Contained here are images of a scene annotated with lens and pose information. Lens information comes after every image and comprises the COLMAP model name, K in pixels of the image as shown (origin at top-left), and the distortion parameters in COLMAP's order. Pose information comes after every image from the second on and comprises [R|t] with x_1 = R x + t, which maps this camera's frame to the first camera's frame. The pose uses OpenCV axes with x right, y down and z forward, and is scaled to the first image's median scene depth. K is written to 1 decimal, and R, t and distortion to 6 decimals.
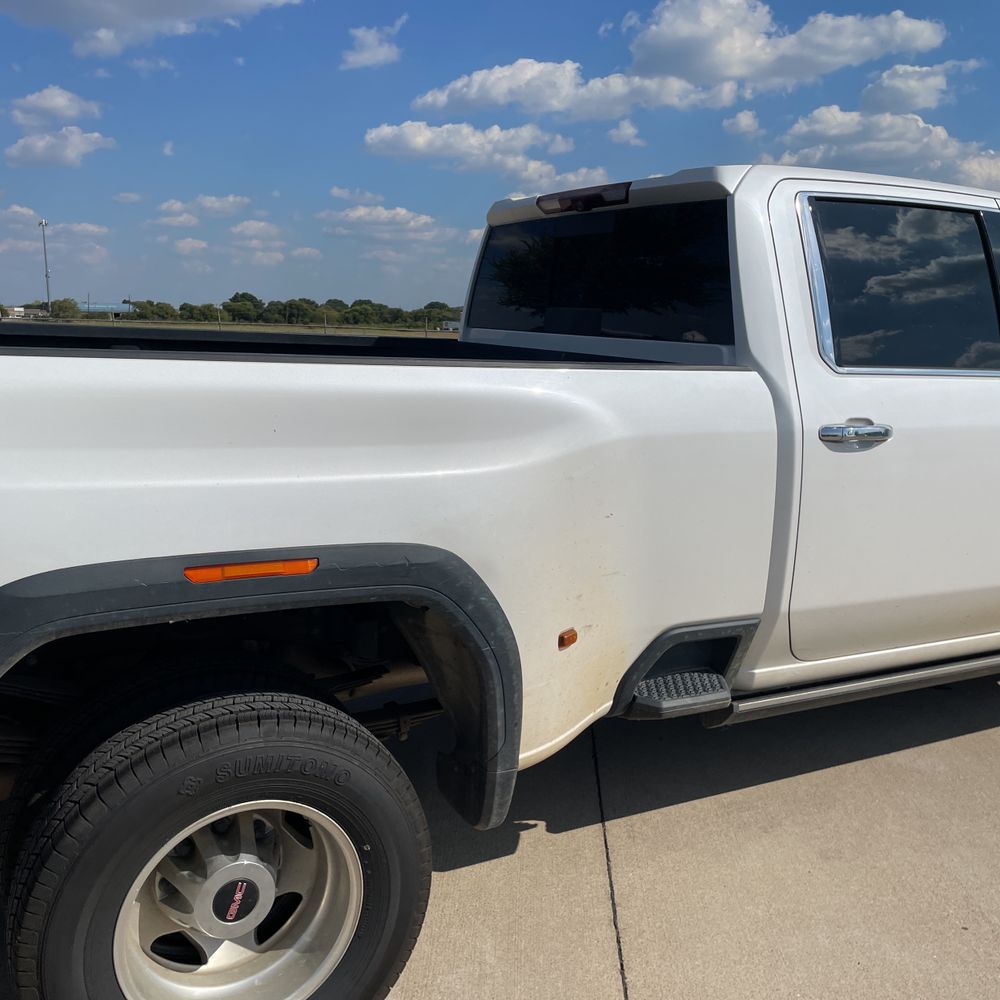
lens RADIAL K [[1001.3, 0, 500.0], [0, 1001.3, 500.0], [0, 0, 1]] dist [0.080656, -0.111293]
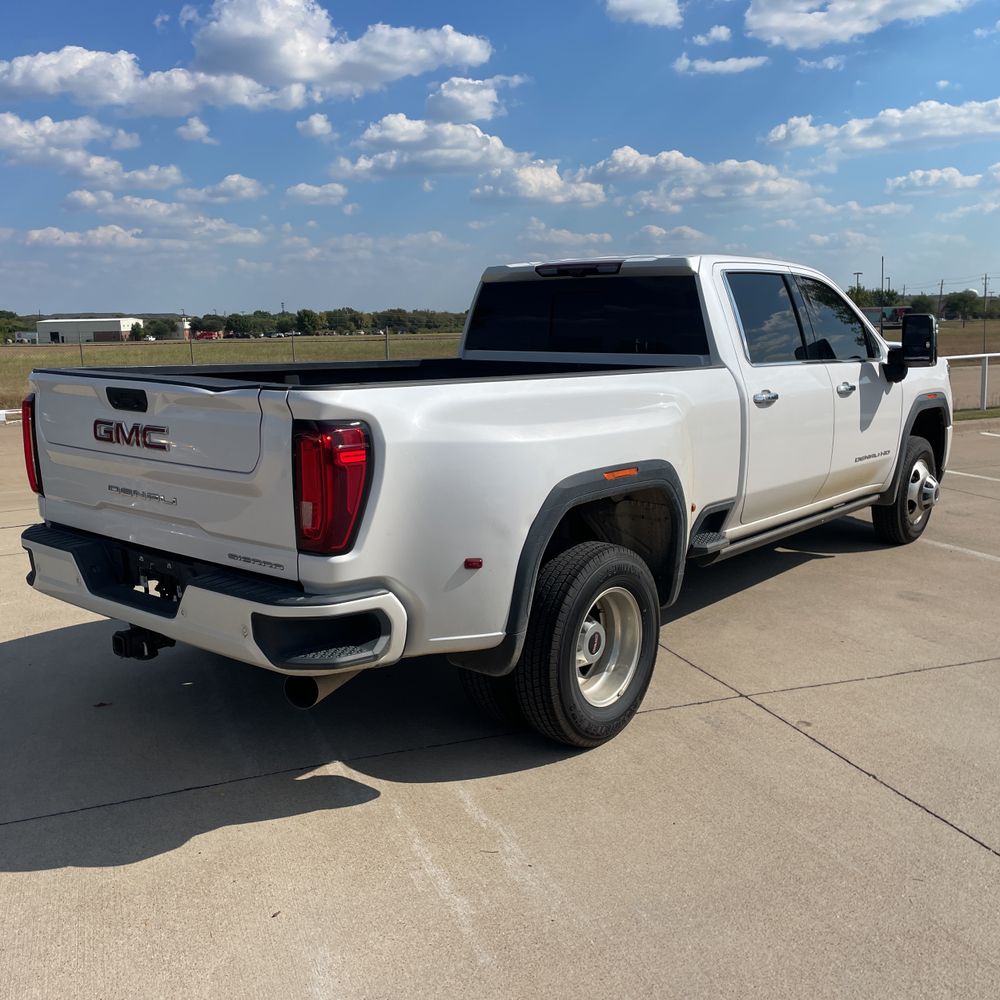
lens RADIAL K [[1001.3, 0, 500.0], [0, 1001.3, 500.0], [0, 0, 1]] dist [0.080656, -0.111293]
pose [[0.926974, -0.102602, 0.360822, -0.810676], [0.103225, 0.994502, 0.017602, 0.040033], [-0.360644, 0.020930, 0.932469, -0.578322]]
